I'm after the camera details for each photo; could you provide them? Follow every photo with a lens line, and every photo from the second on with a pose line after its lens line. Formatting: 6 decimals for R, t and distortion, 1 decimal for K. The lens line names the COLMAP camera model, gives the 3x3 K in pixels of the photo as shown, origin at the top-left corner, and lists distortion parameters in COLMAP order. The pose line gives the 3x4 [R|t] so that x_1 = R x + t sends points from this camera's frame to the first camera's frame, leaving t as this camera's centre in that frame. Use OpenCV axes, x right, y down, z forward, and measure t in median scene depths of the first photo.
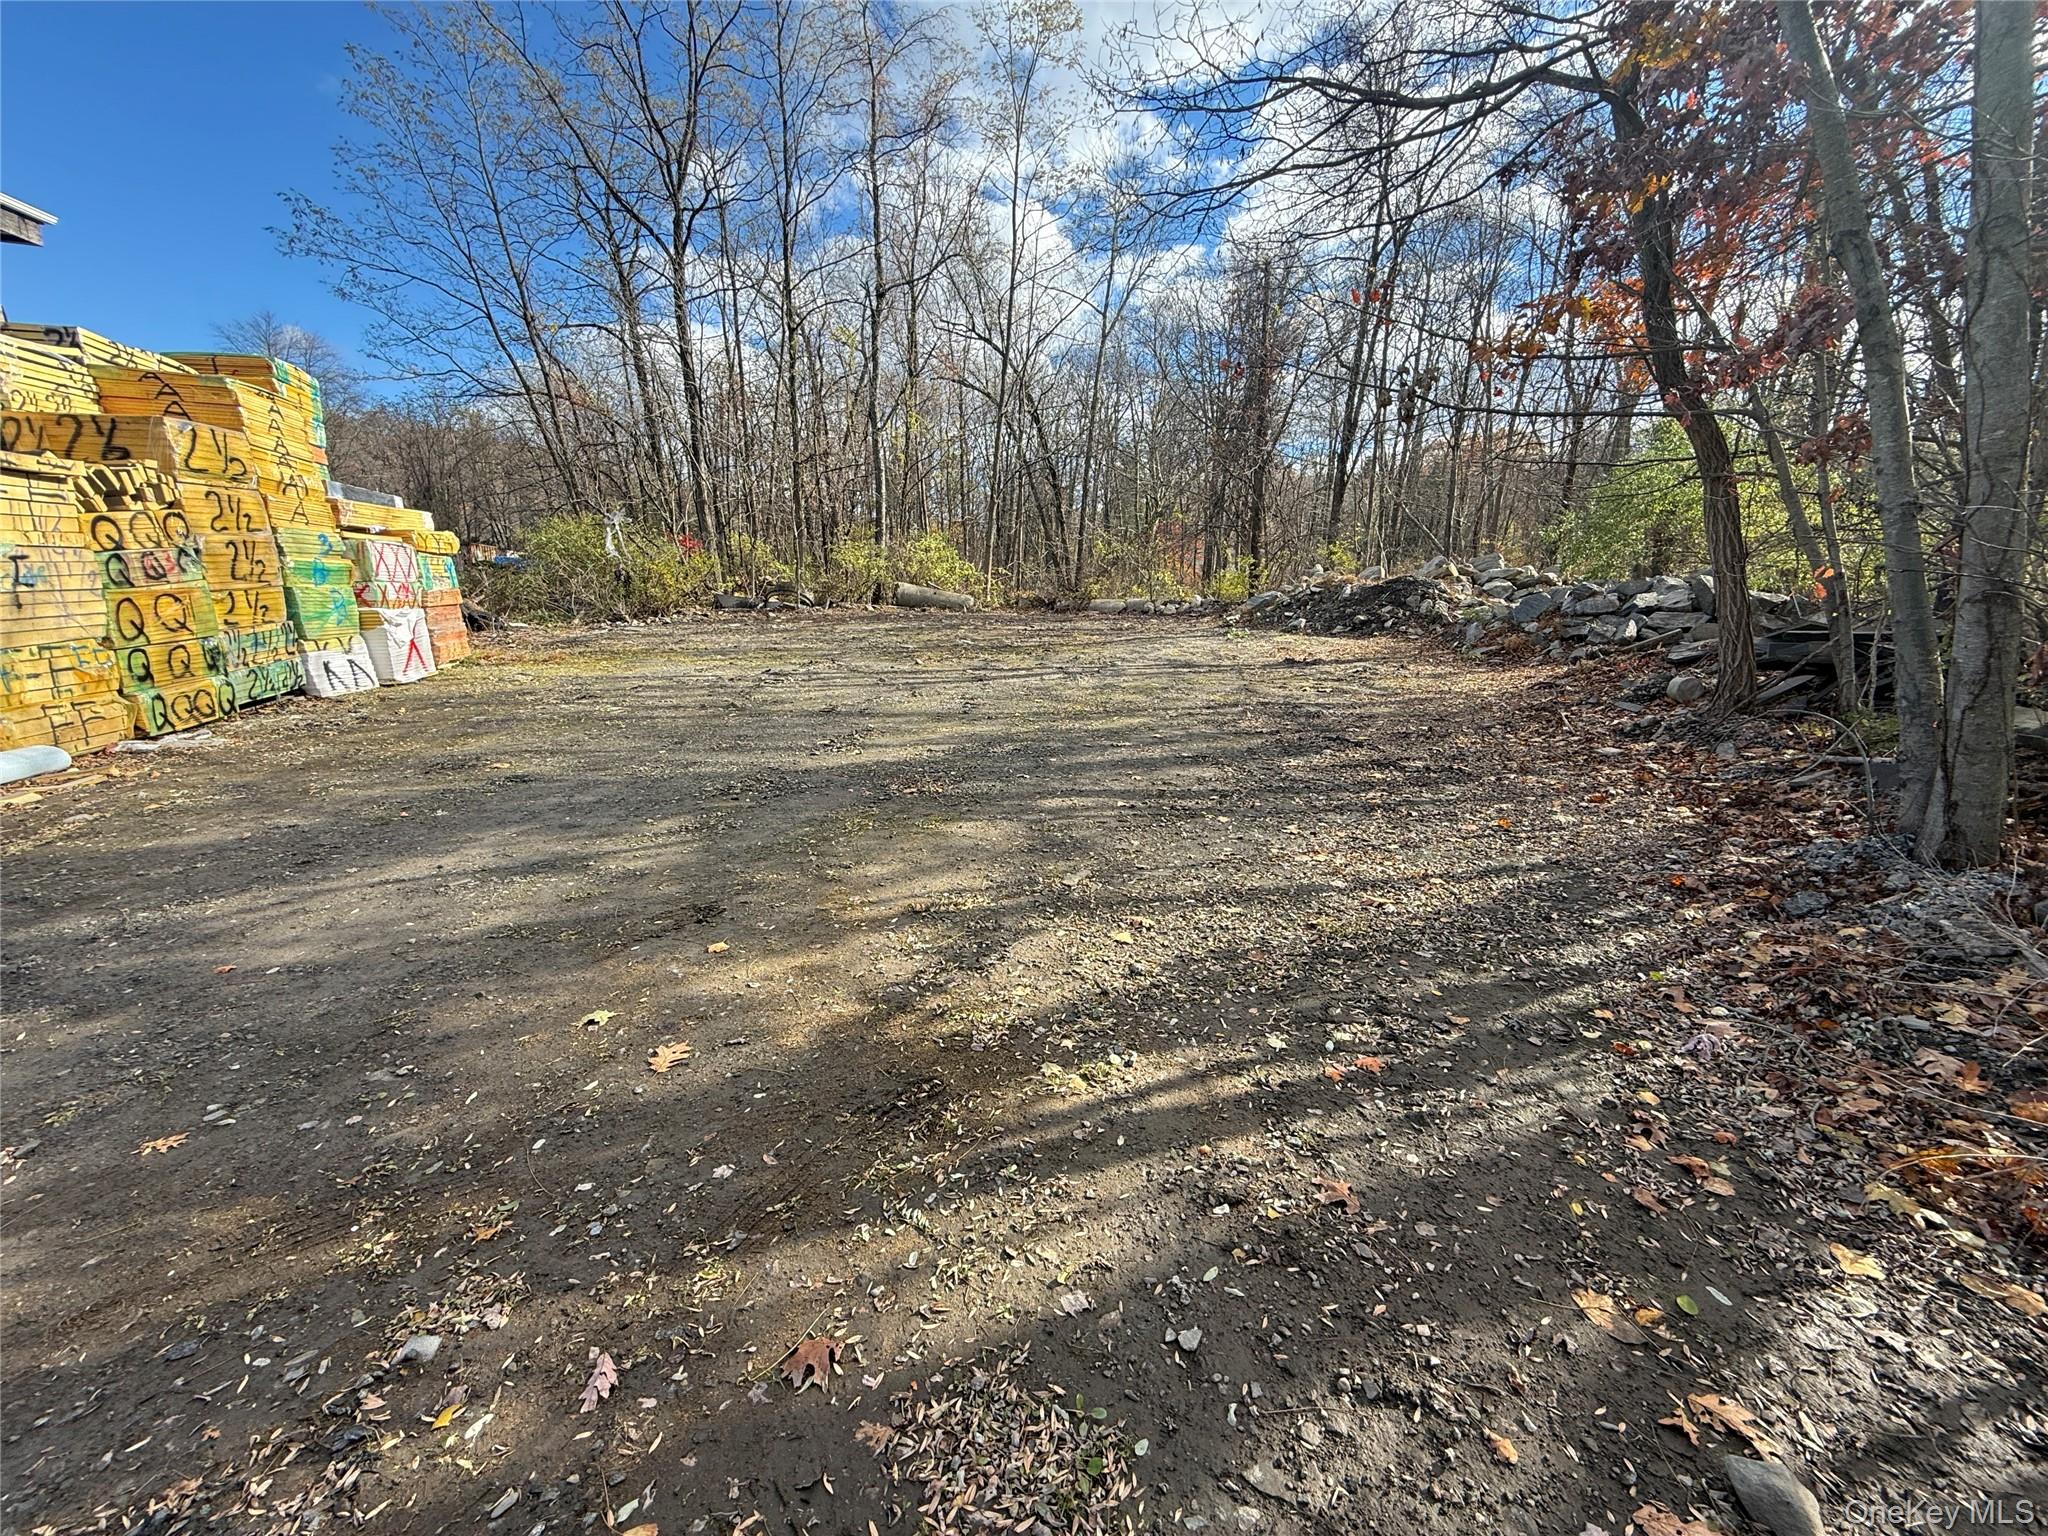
lens RADIAL K [[815.3, 0, 1021.3], [0, 815.3, 774.2], [0, 0, 1]] dist [-0.000113, 0.000198]
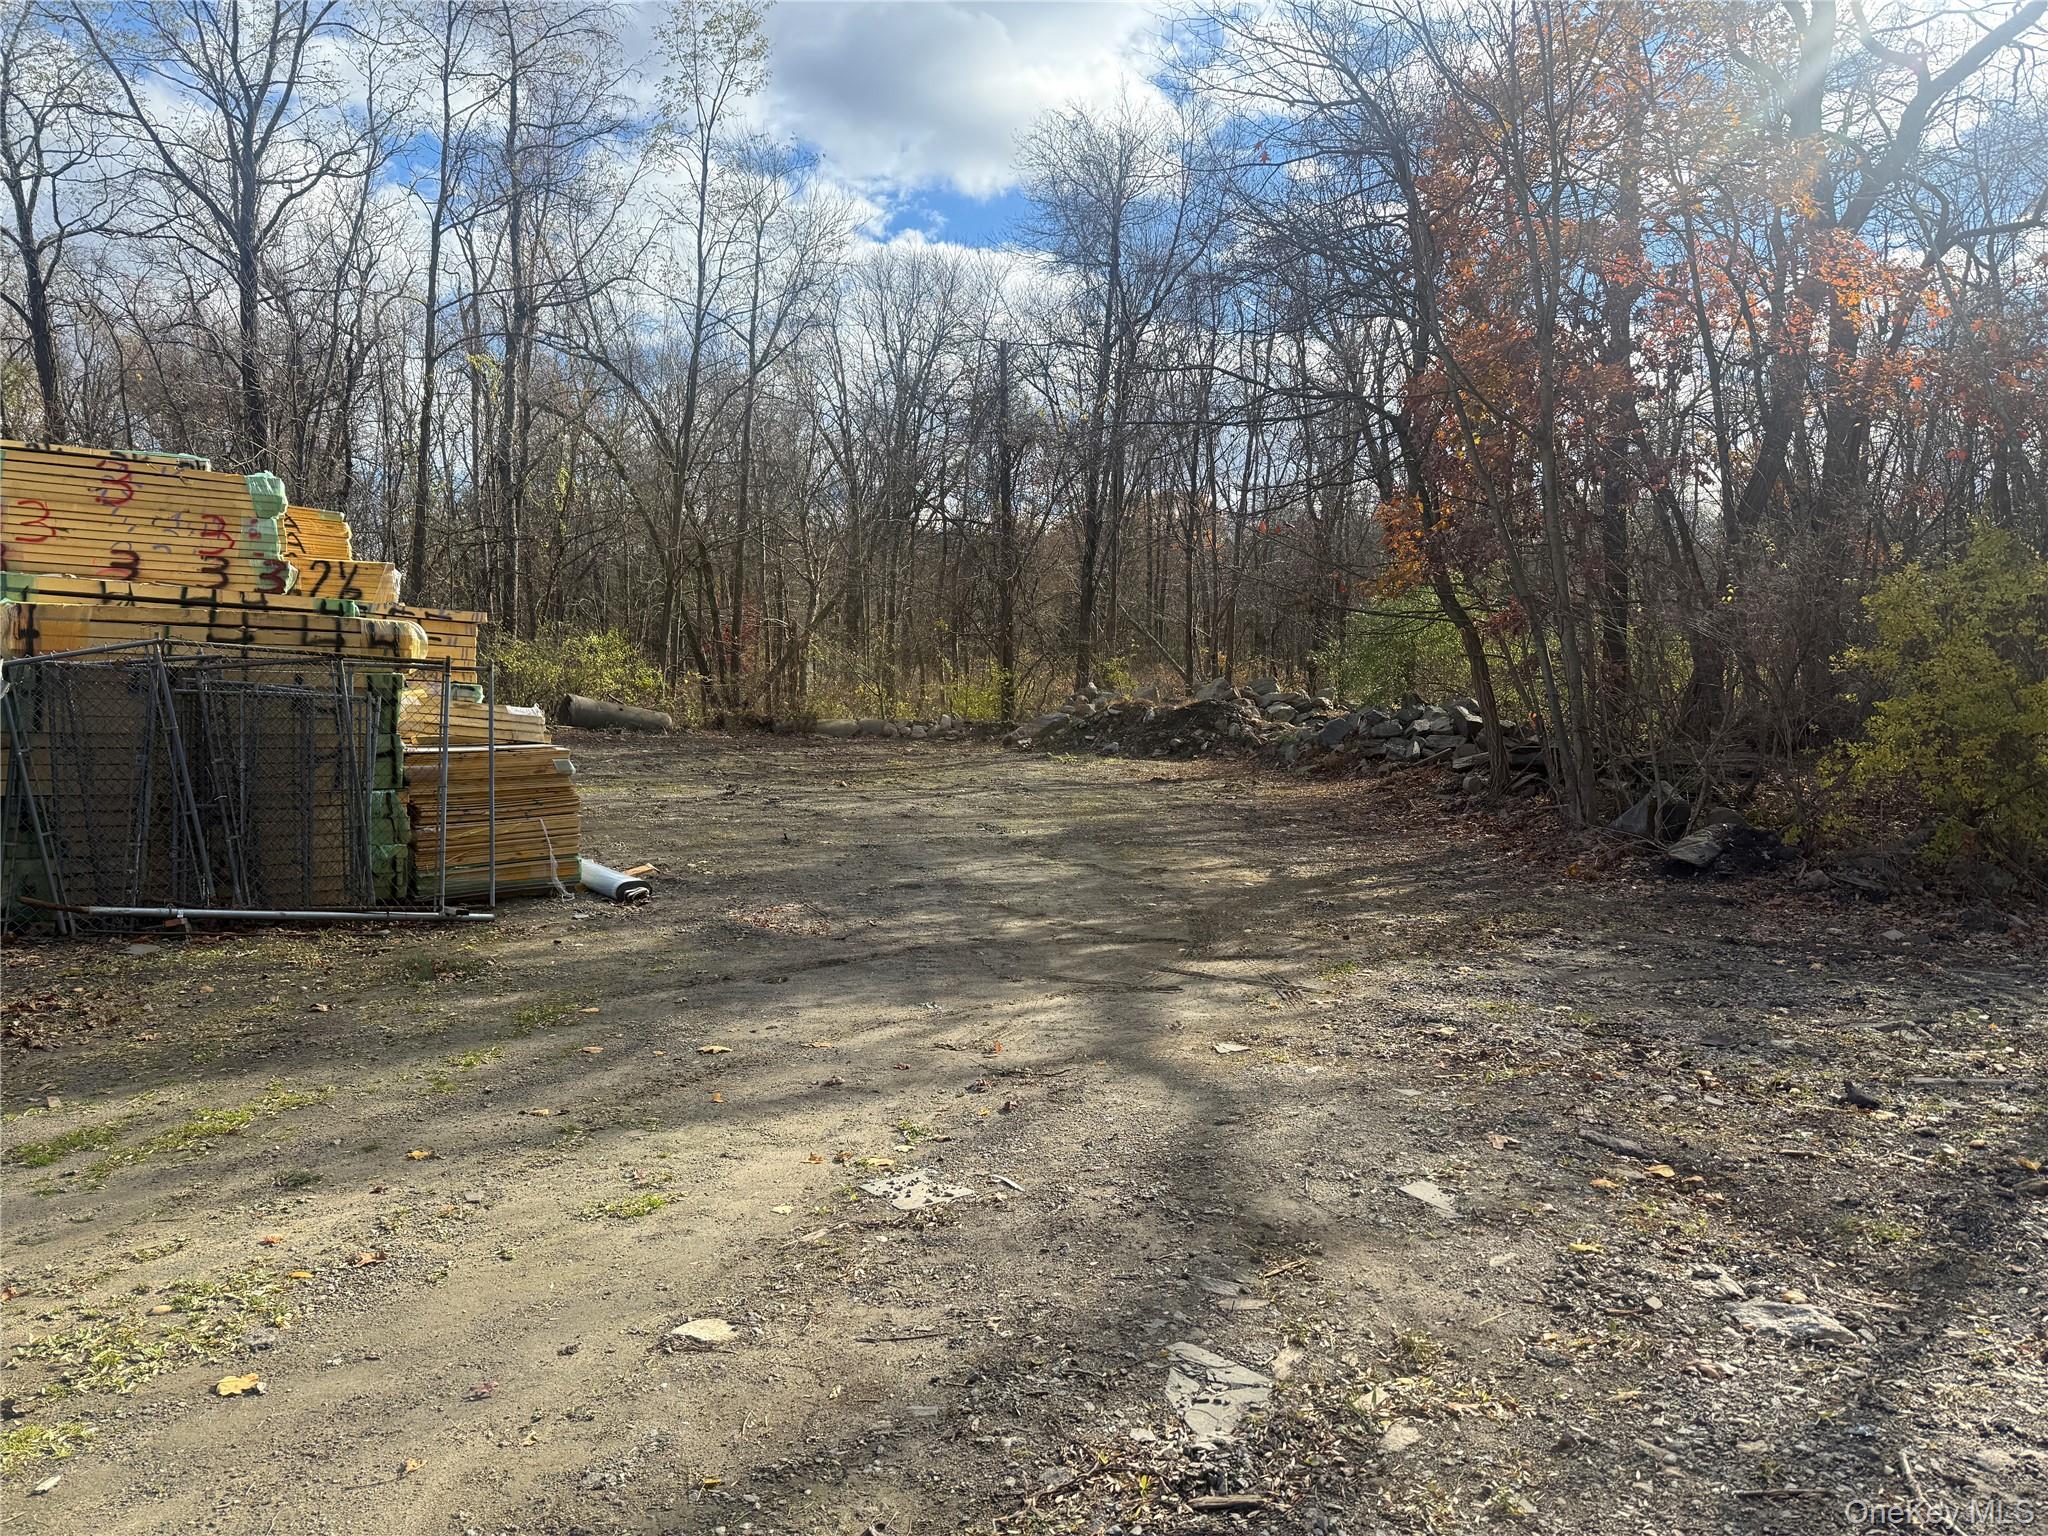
lens RADIAL K [[1430.2, 0, 1030.4], [0, 1430.2, 776.0], [0, 0, 1]] dist [0.067634, -0.080176]
pose [[0.910729, -0.010387, 0.412874, -0.586252], [0.078893, 0.985651, -0.149228, 0.120584], [-0.405399, 0.168479, 0.898480, -0.605342]]
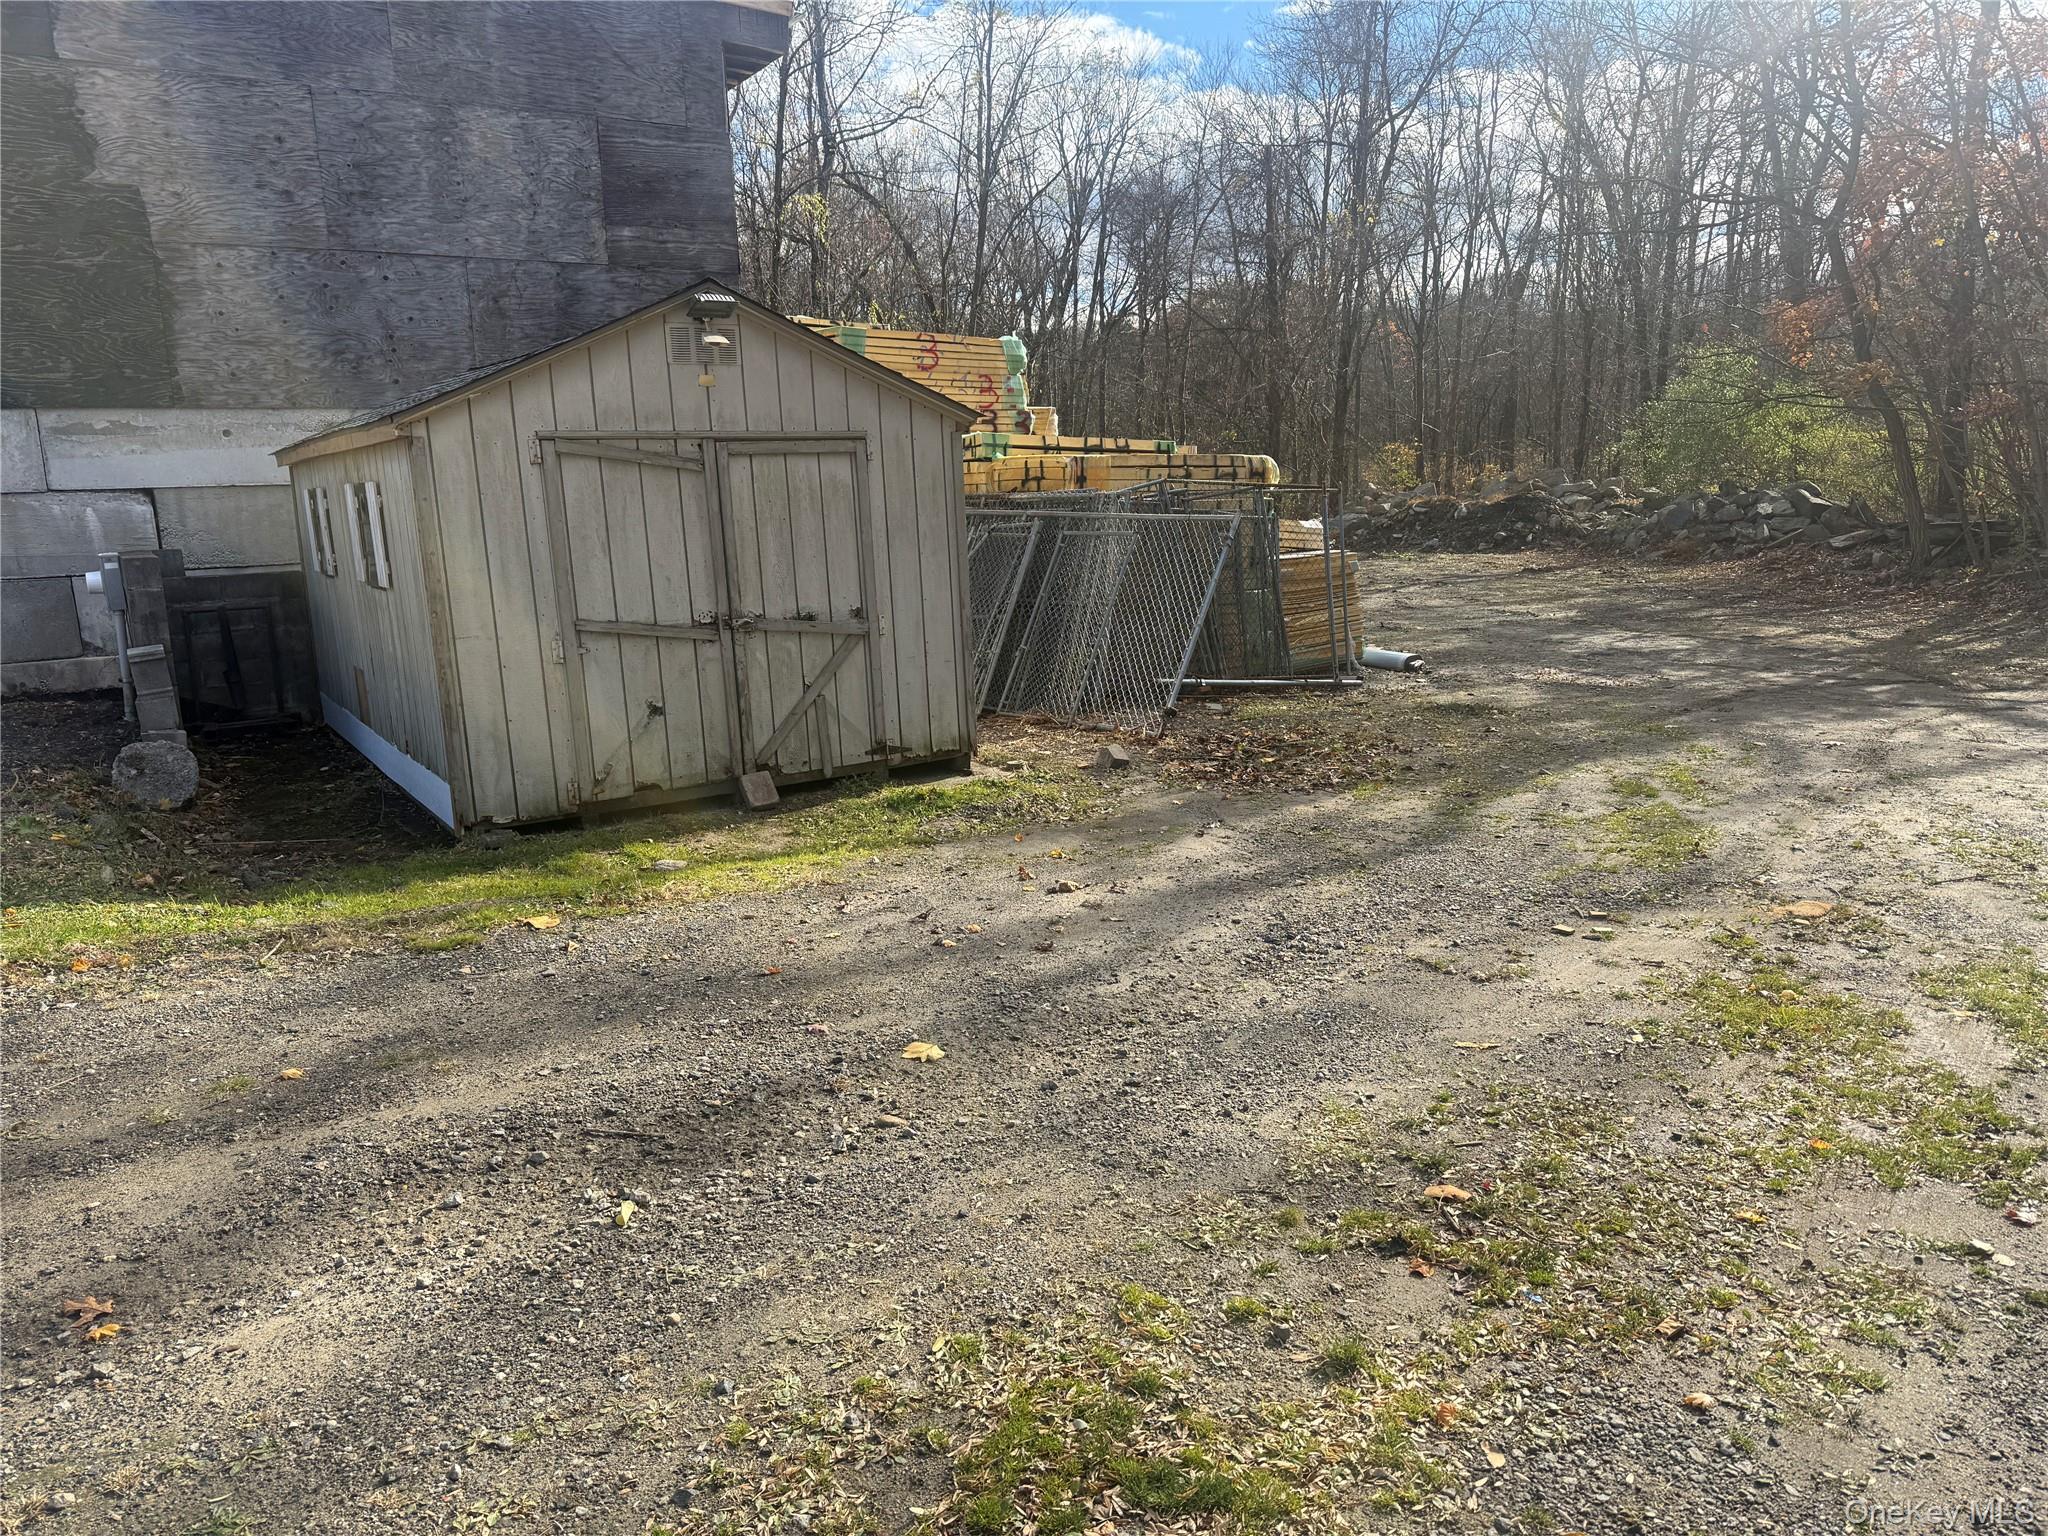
lens RADIAL K [[1430.2, 0, 1009.7], [0, 1430.2, 769.5], [0, 0, 1]] dist [0.067634, -0.080176]
pose [[0.926871, -0.093418, 0.363571, -1.130263], [0.111178, 0.993401, -0.028182, 0.118794], [-0.358539, 0.066542, 0.931140, -0.628381]]
